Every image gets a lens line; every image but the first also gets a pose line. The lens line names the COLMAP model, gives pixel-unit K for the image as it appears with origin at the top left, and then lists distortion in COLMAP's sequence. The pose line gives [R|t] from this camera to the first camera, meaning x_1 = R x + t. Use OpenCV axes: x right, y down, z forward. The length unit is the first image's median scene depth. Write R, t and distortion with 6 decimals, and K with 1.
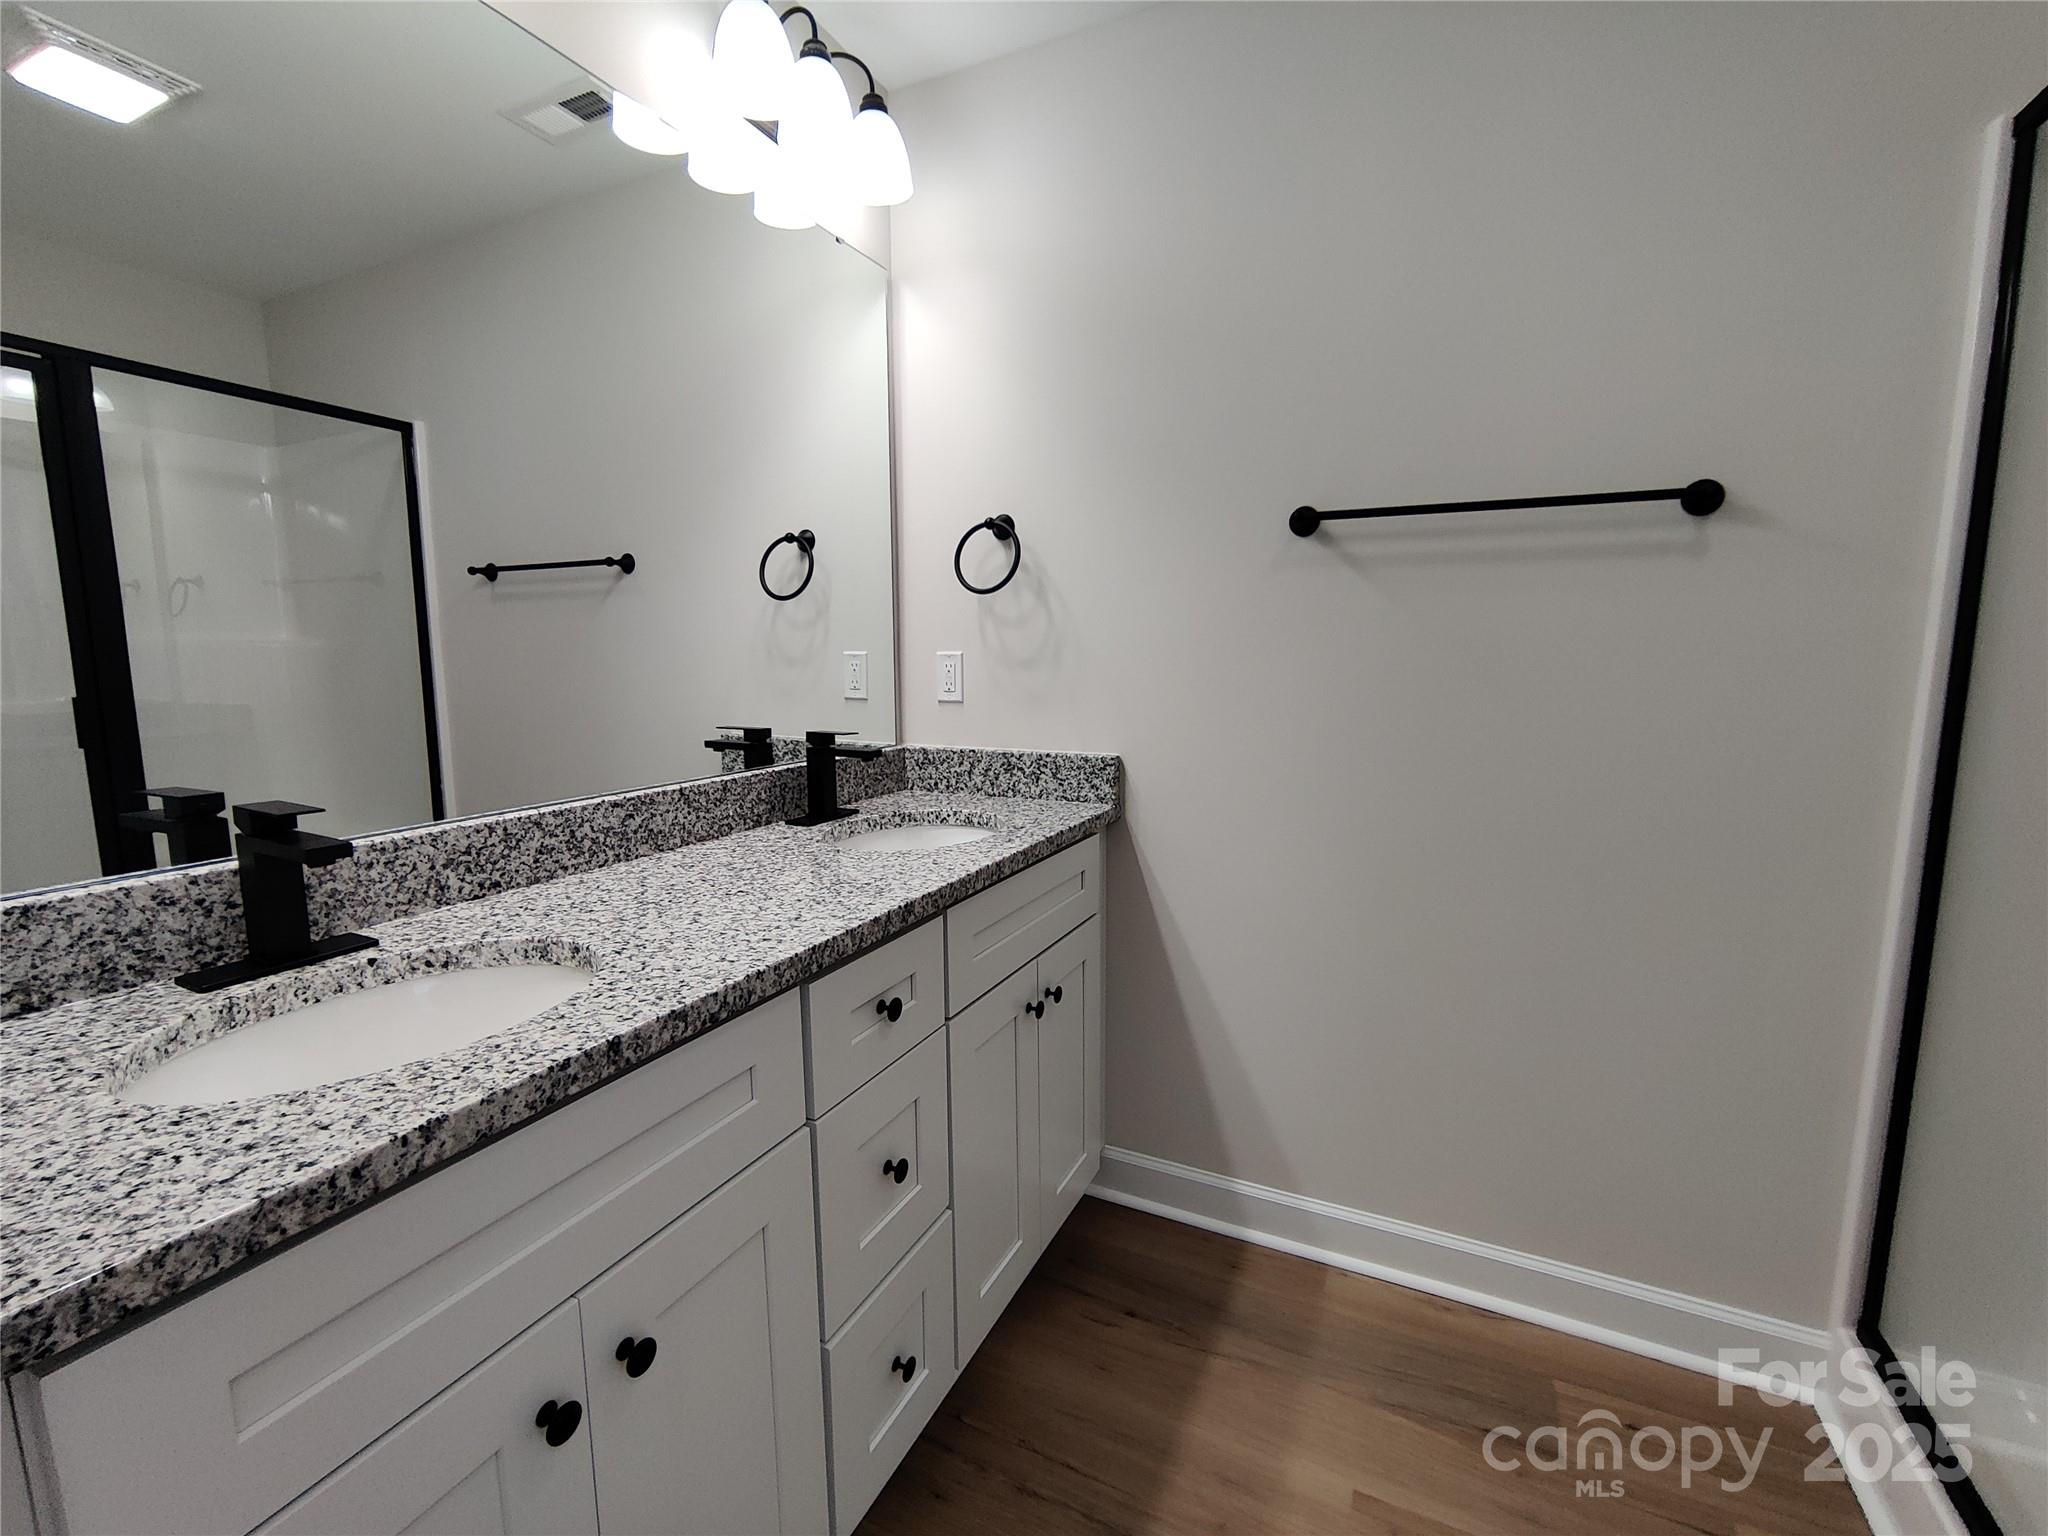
lens RADIAL K [[870.5, 0, 1033.9], [0, 870.5, 769.2], [0, 0, 1]] dist [-0.004983, 0.000663]
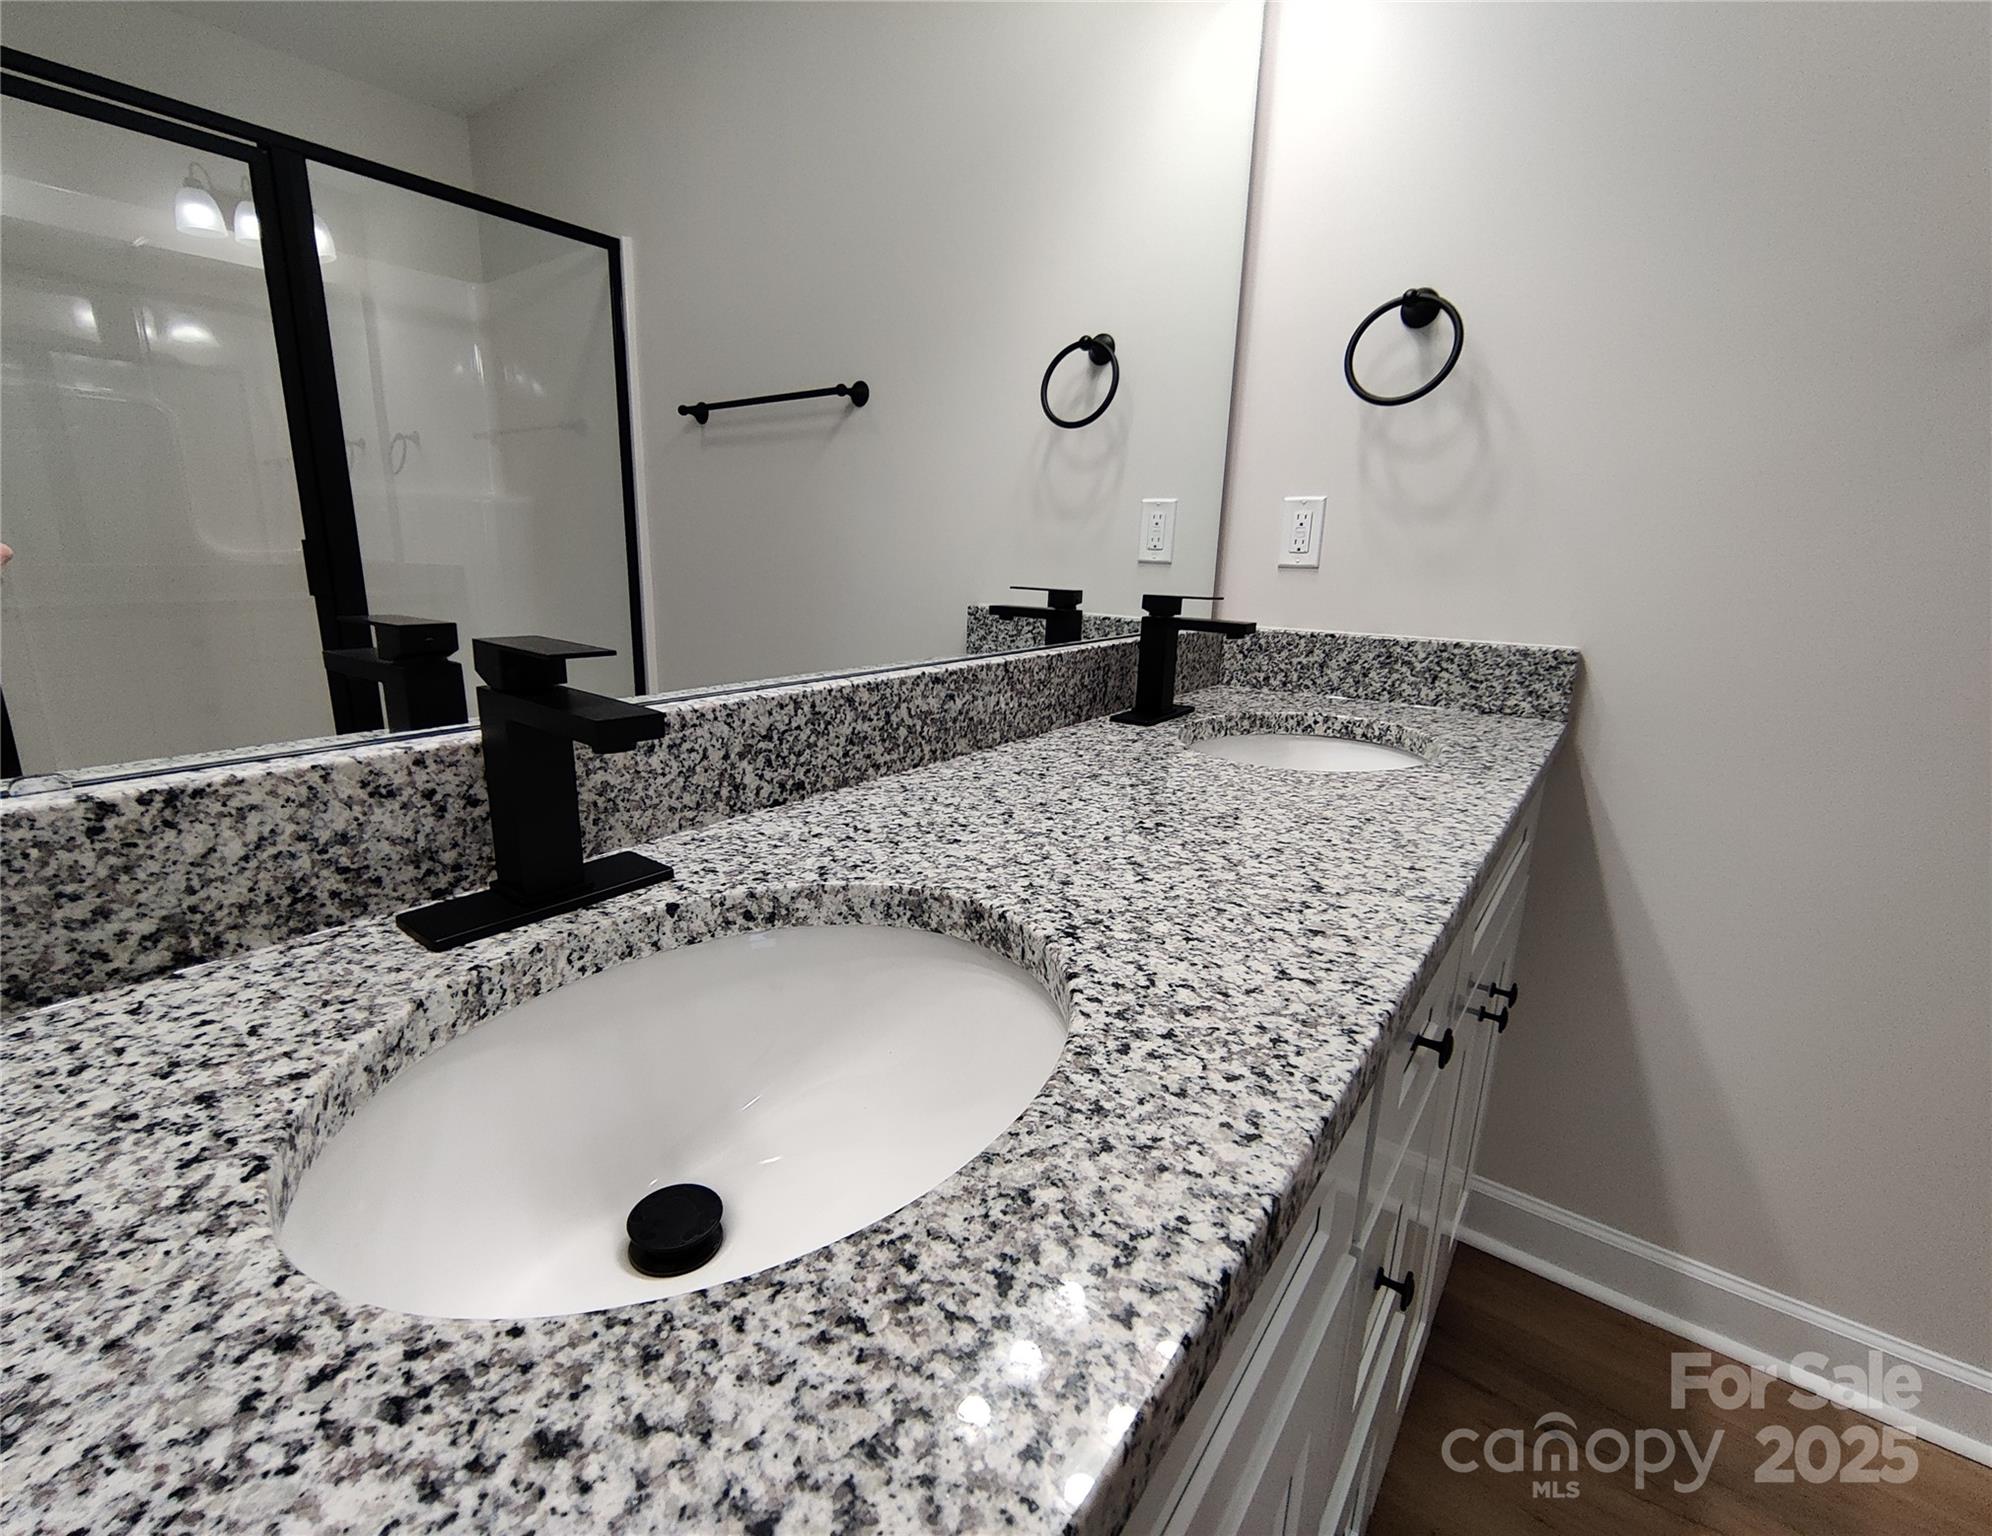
lens RADIAL K [[884.4, 0, 988.5], [0, 884.4, 766.4], [0, 0, 1]] dist [-0.004626, 0.001467]
pose [[0.979295, 0.070252, -0.189858, -0.354039], [-0.049557, 0.992513, 0.111638, 0.033889], [0.196279, -0.099917, 0.975444, 0.364331]]
